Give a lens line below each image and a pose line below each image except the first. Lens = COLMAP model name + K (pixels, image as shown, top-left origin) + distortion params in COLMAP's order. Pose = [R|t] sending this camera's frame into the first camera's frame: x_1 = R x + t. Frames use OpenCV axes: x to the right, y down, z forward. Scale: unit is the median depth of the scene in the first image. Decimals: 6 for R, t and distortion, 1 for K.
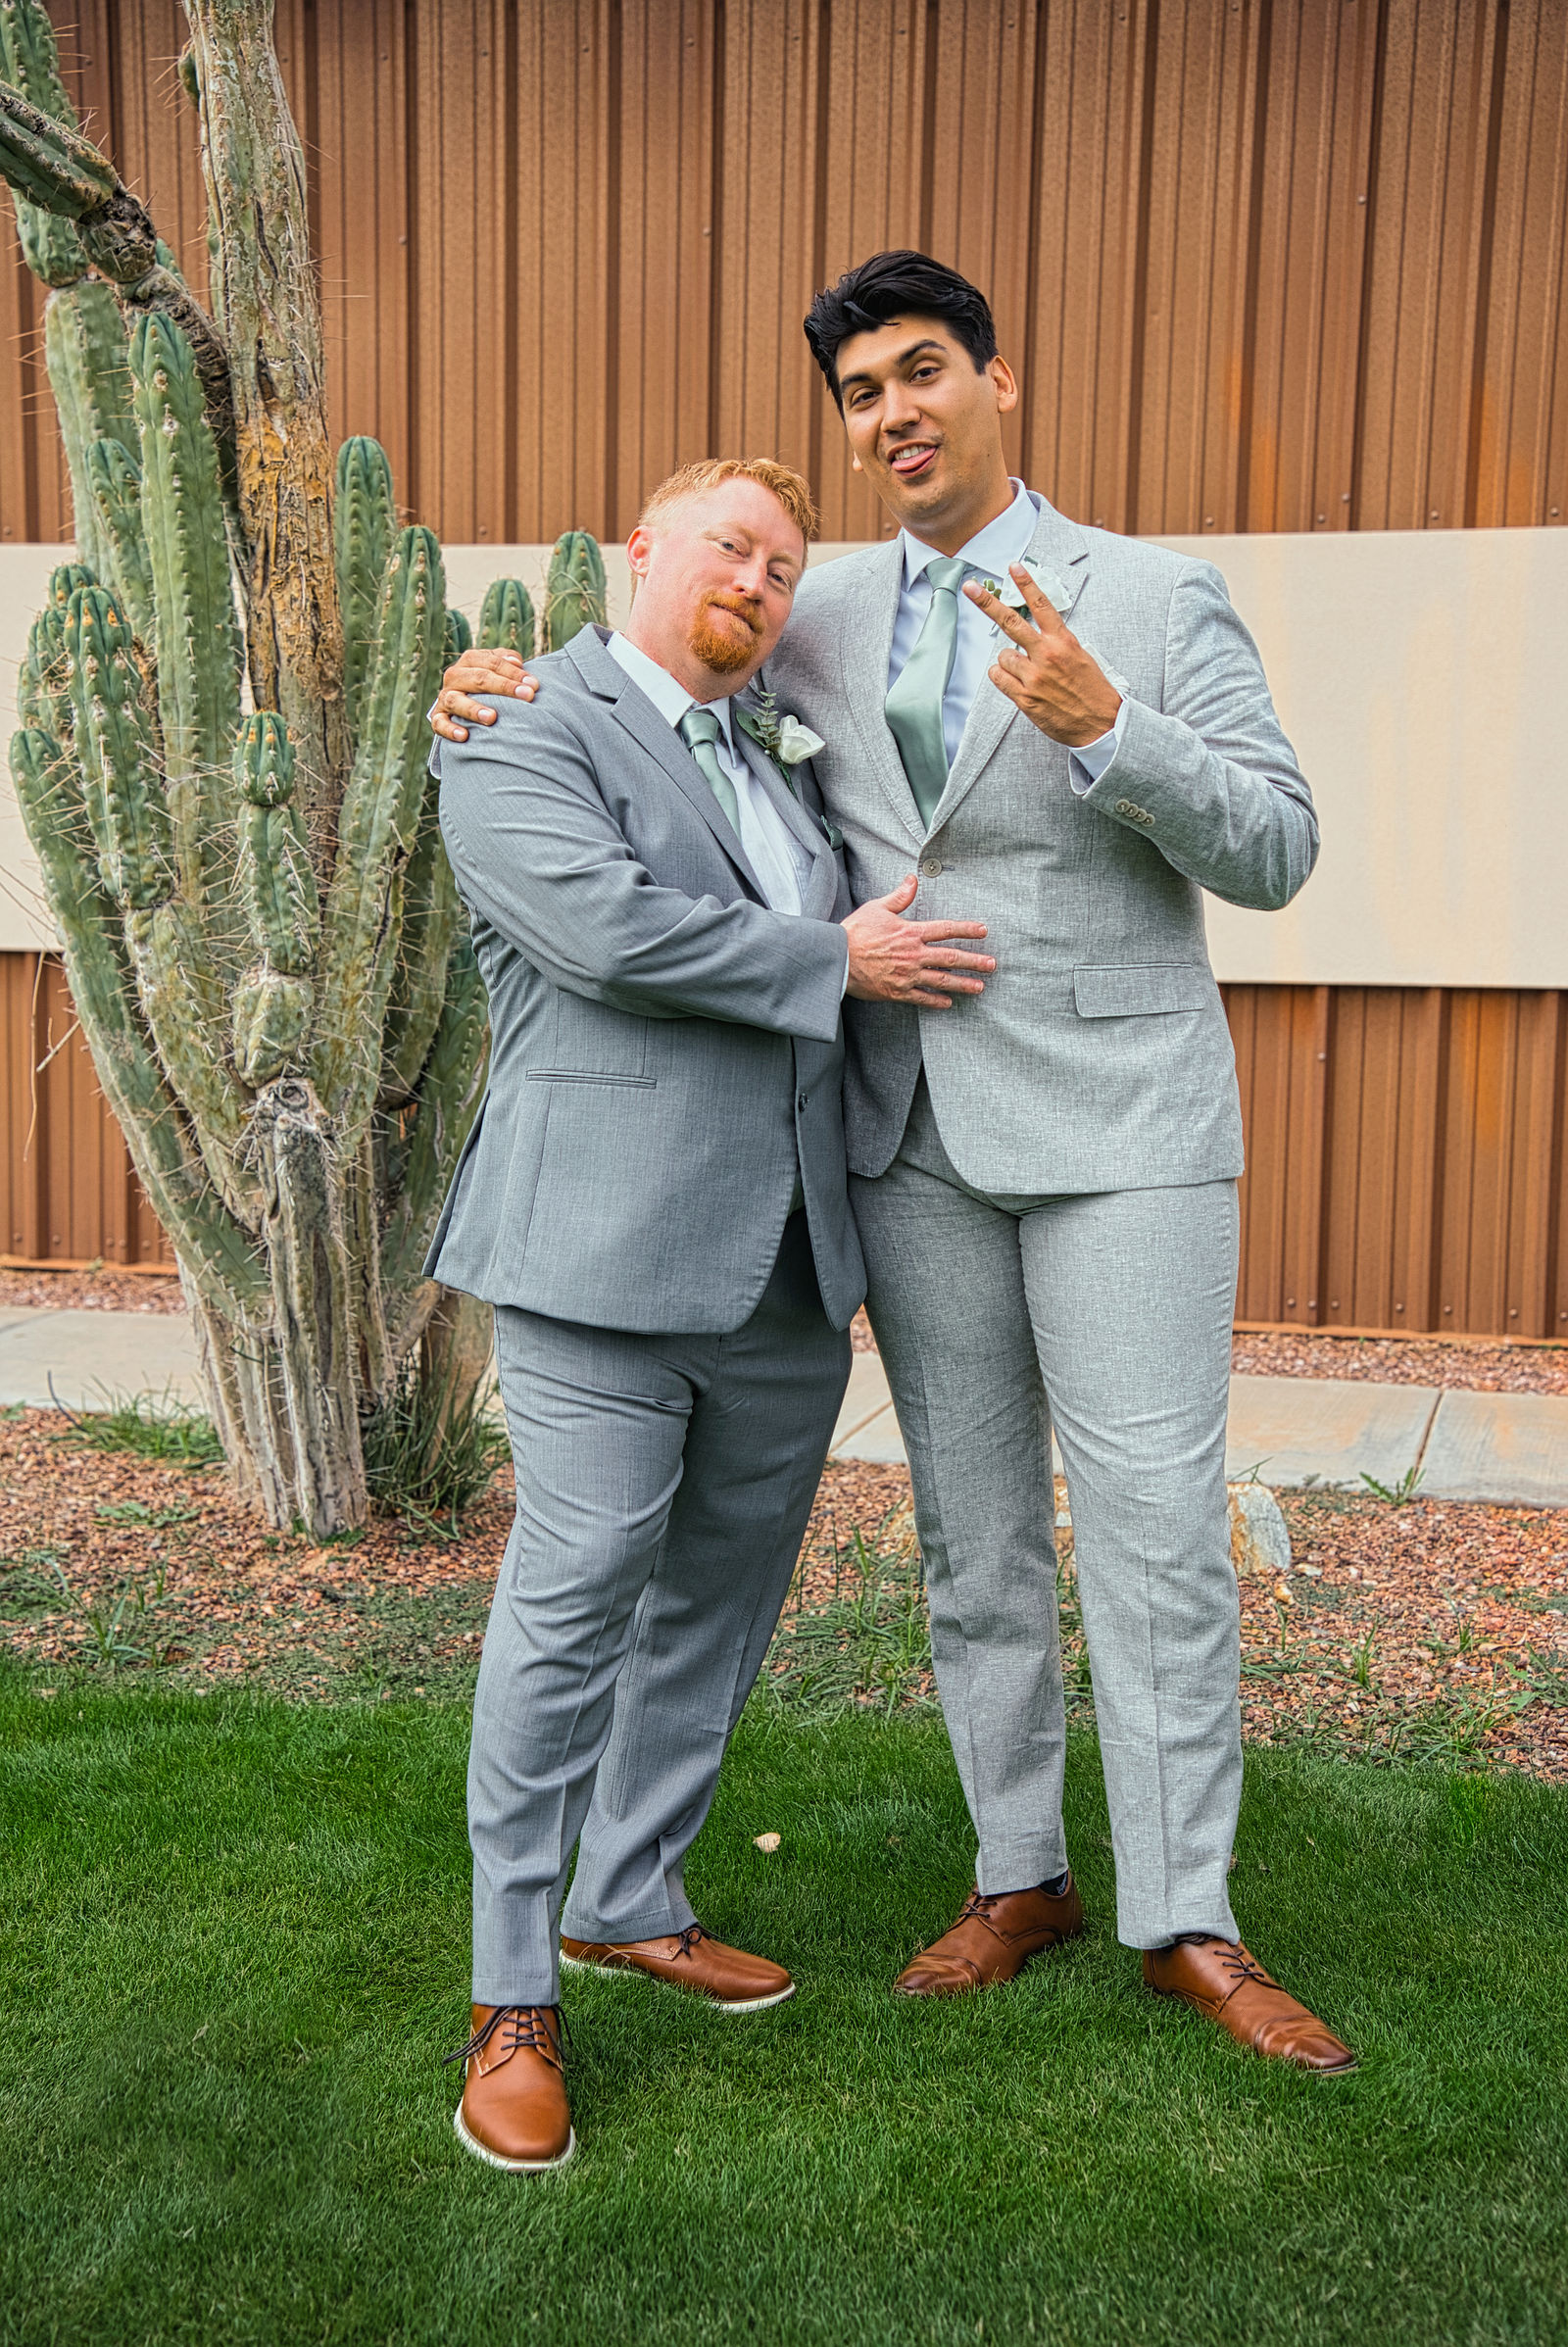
lens RADIAL K [[2996.9, 0, 782.8], [0, 2996.9, 1167.1], [0, 0, 1]] dist [0.148779, 0.254416]
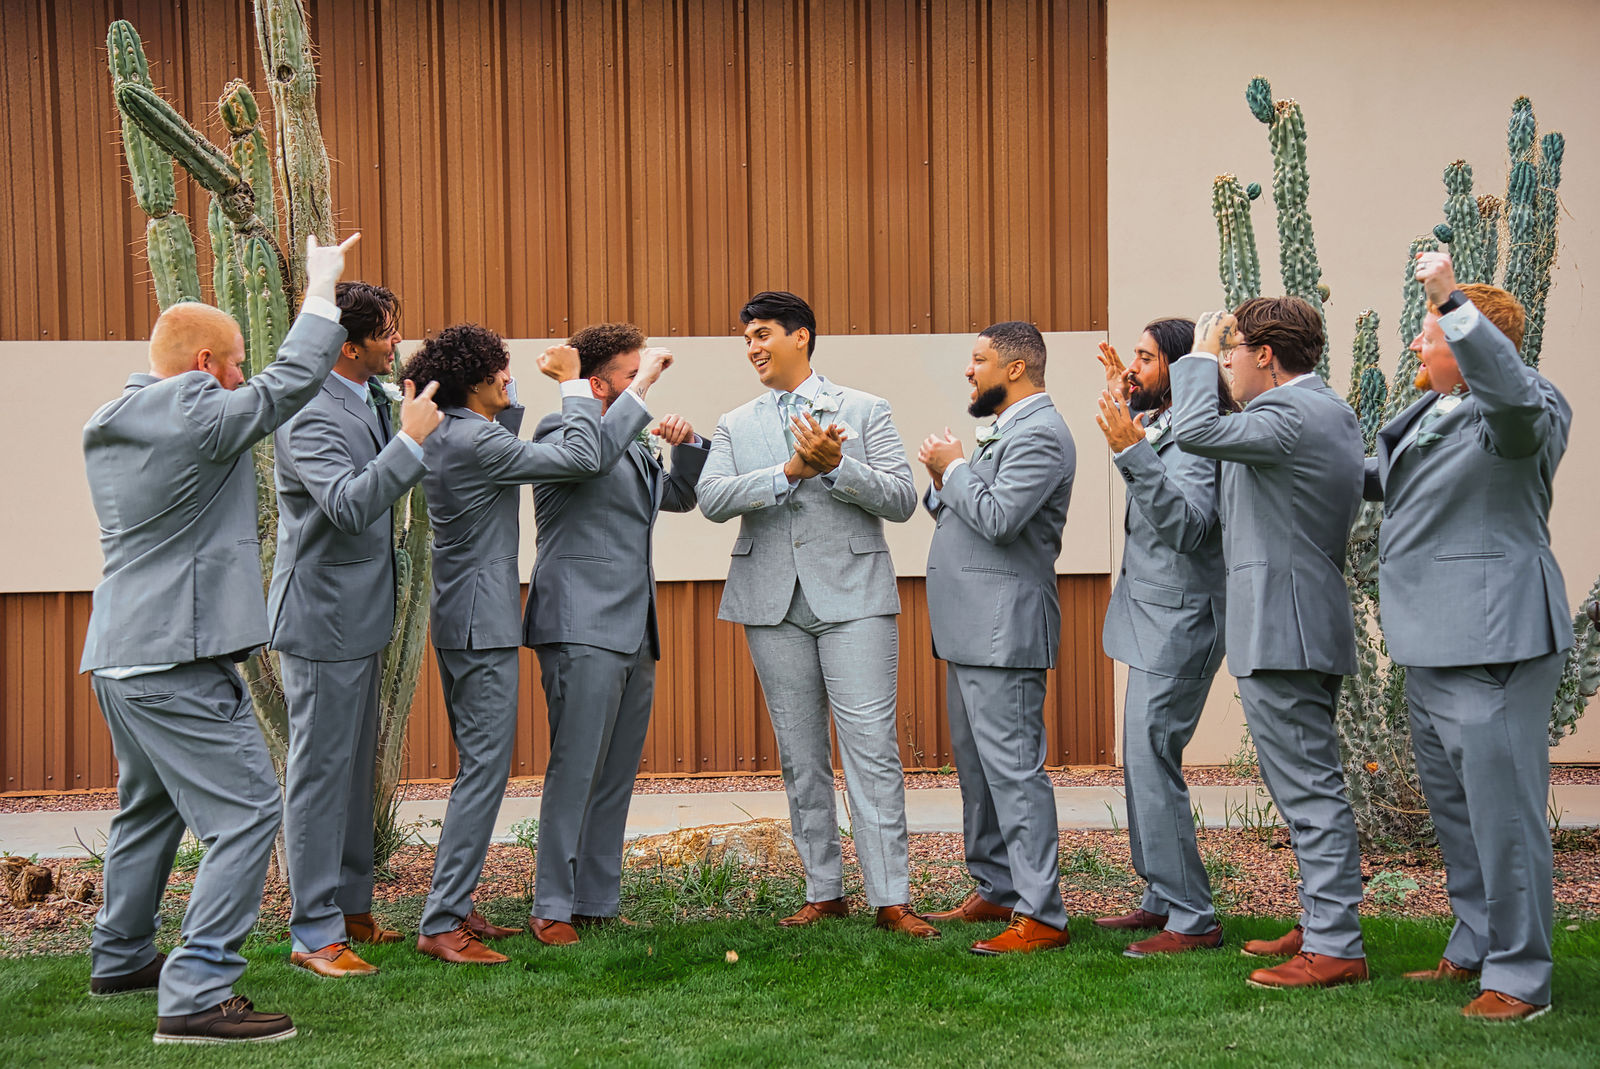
lens RADIAL K [[2054.7, 0, 784.9], [0, 2054.7, 529.9], [0, 0, 1]] dist [0.217182, 0.020124]
pose [[0.961614, -0.030730, 0.272678, -0.238801], [0.059168, 0.993555, -0.096687, 0.052923], [-0.267949, 0.109109, 0.957235, -0.332842]]
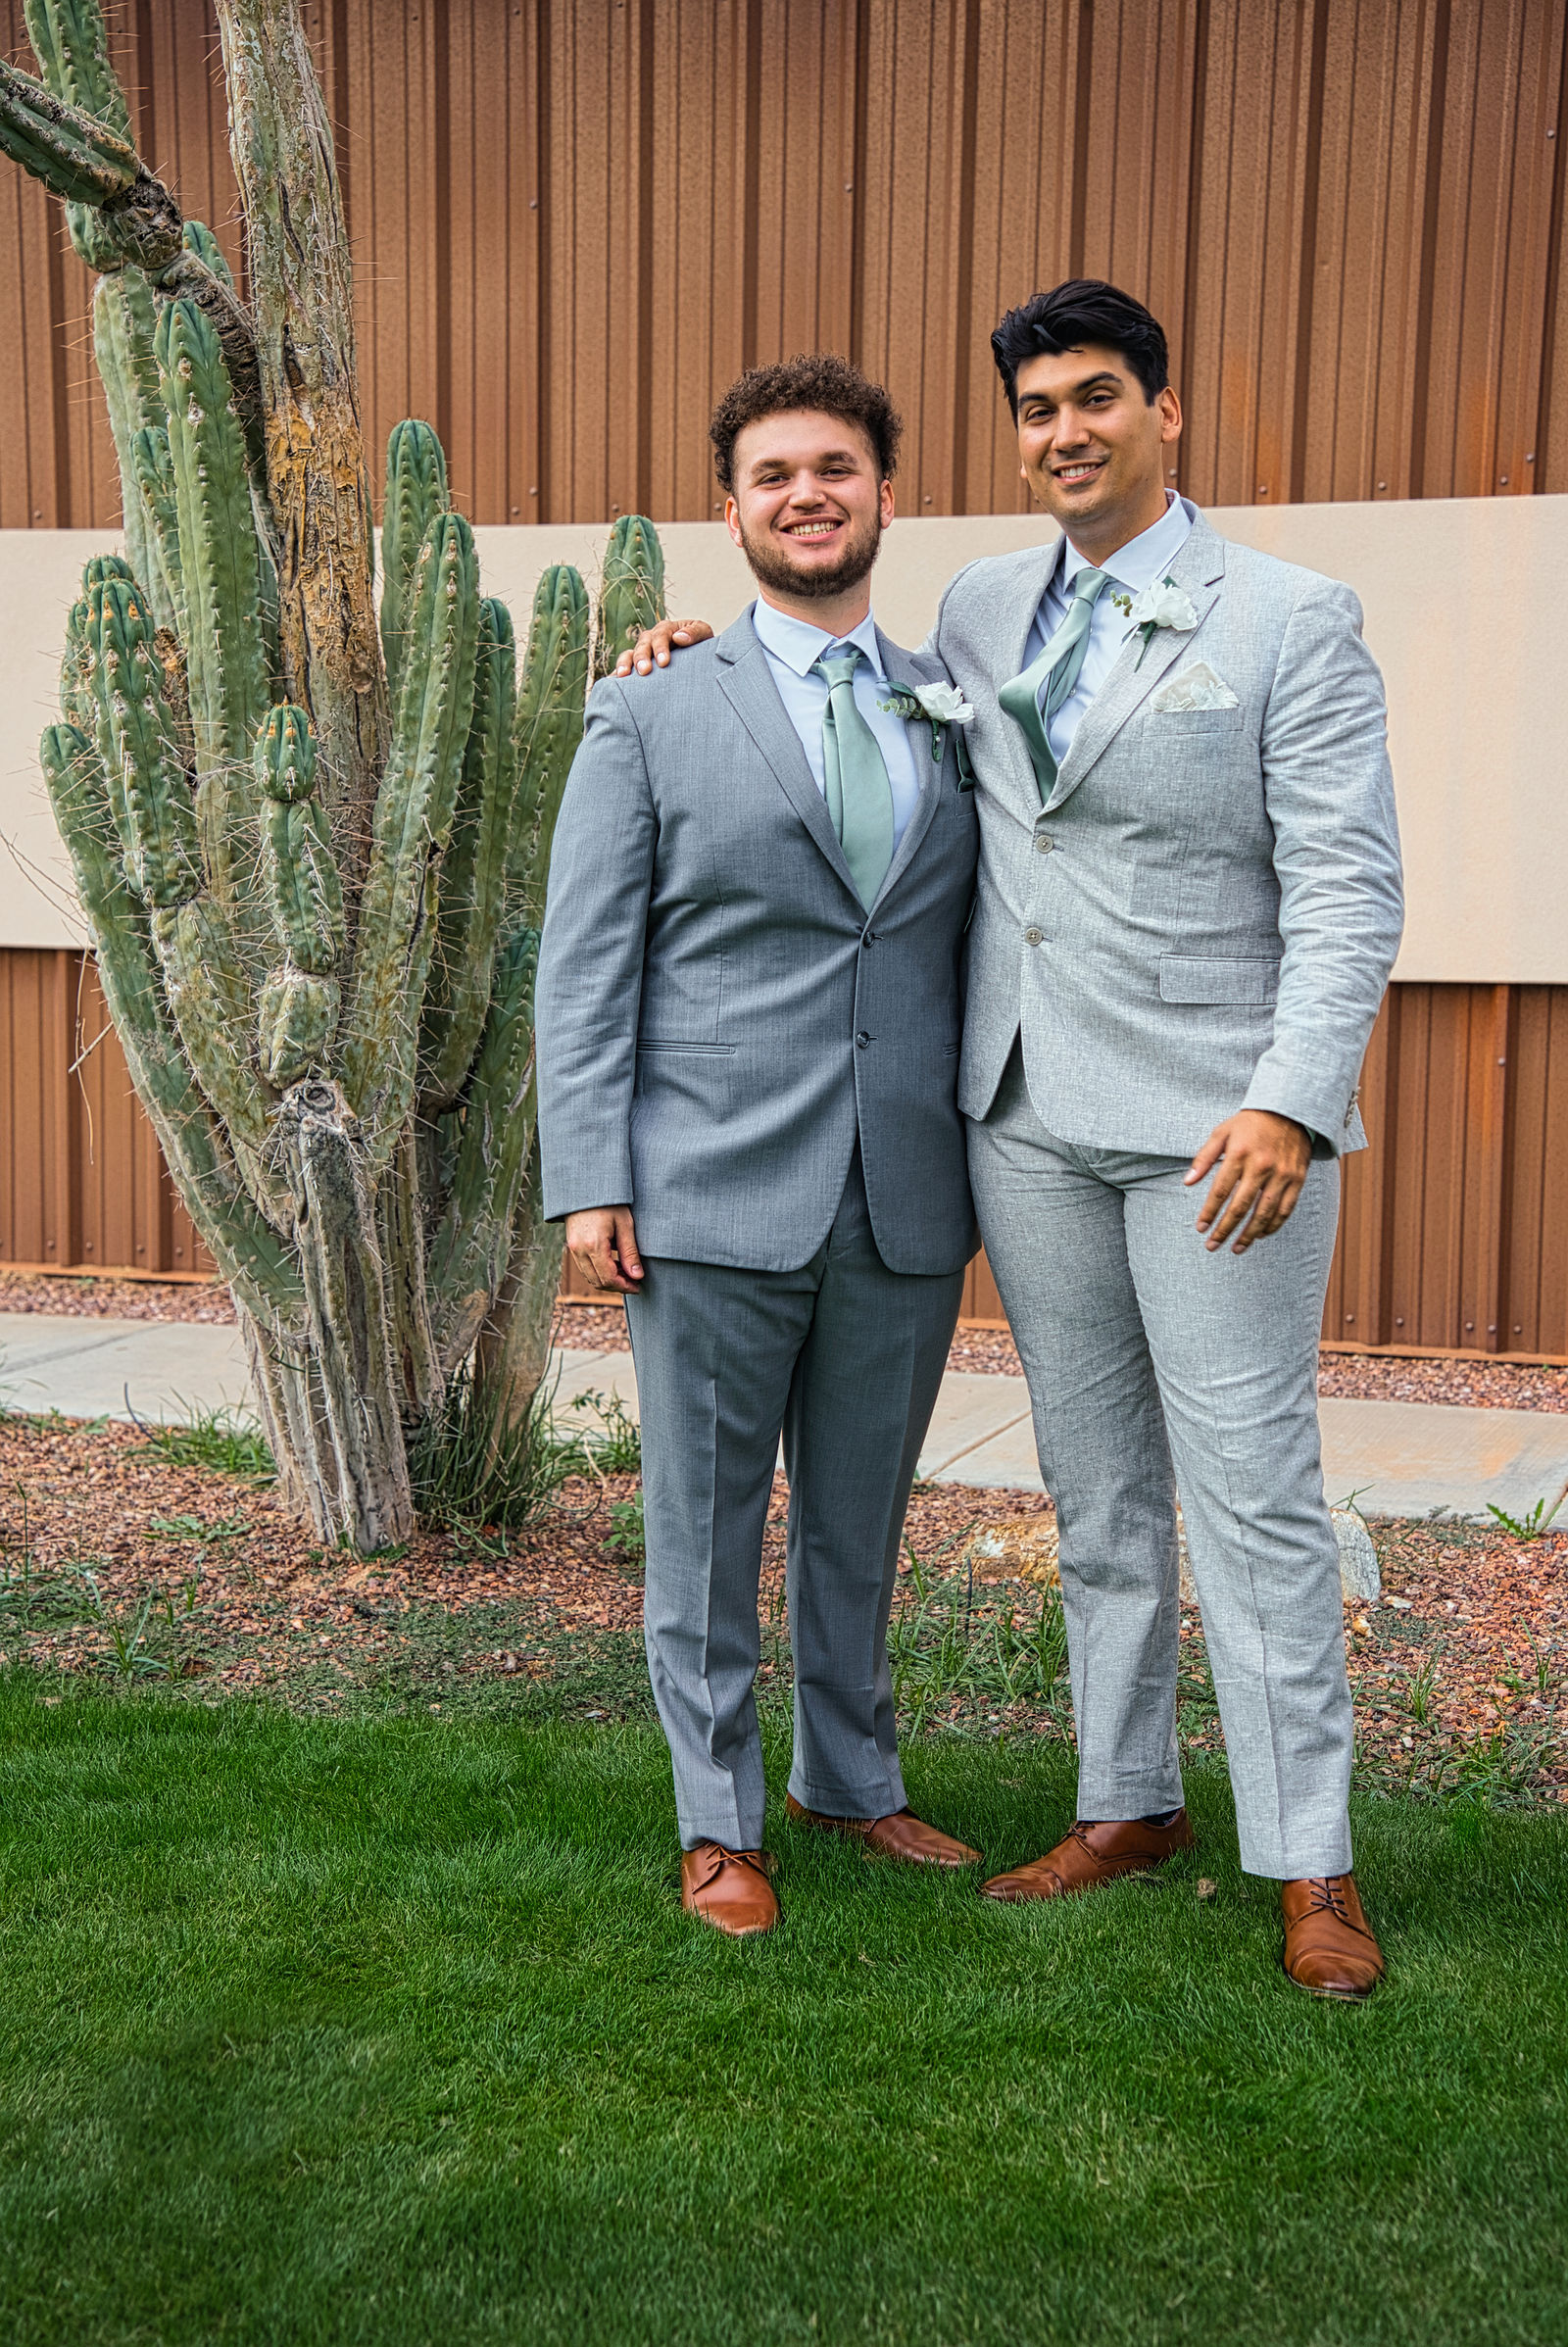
lens RADIAL K [[3250.2, 0, 790.1], [0, 3250.2, 1165.8], [0, 0, 1]] dist [0.204811, 0.277554]
pose [[0.996800, 0.003800, -0.079847, 0.072516], [-0.004268, 0.999975, -0.005702, 0.003843], [0.079823, 0.006024, 0.996791, -0.044258]]
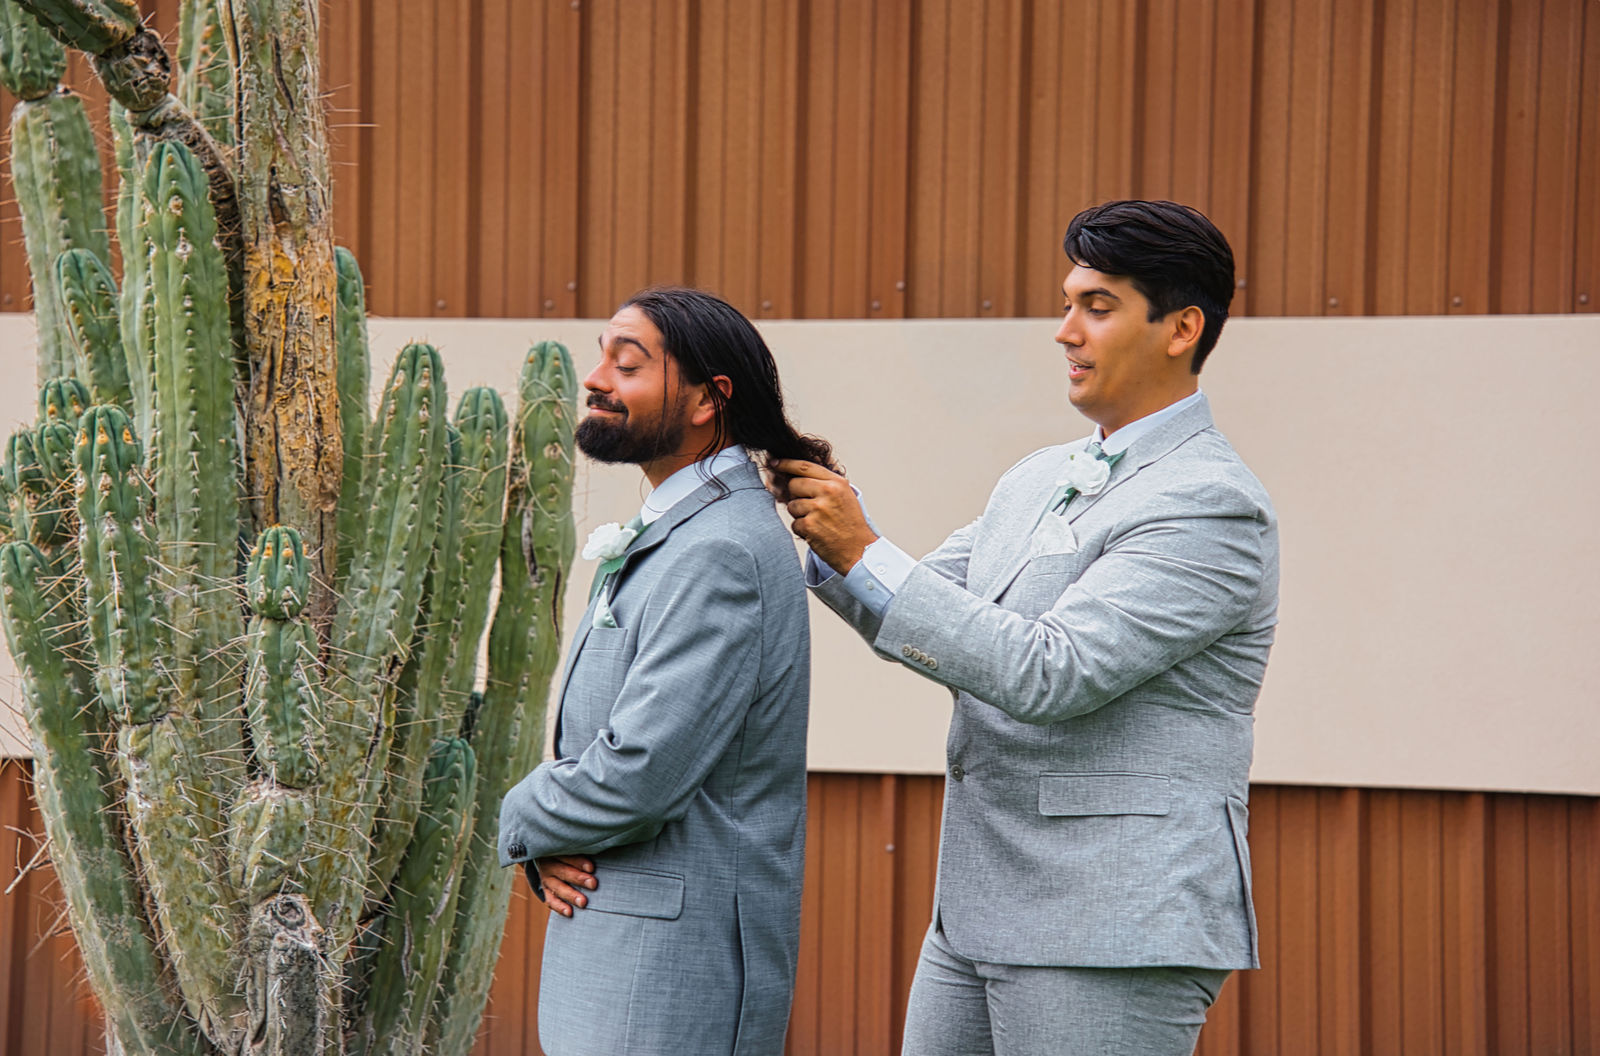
lens RADIAL K [[3473.6, 0, 770.3], [0, 3473.6, 547.0], [0, 0, 1]] dist [0.510498, 0.710358]
pose [[0.996647, 0.001983, 0.081795, -0.097991], [0.008107, 0.992394, -0.122835, 0.000502], [-0.081417, 0.123086, 0.989051, -0.155219]]
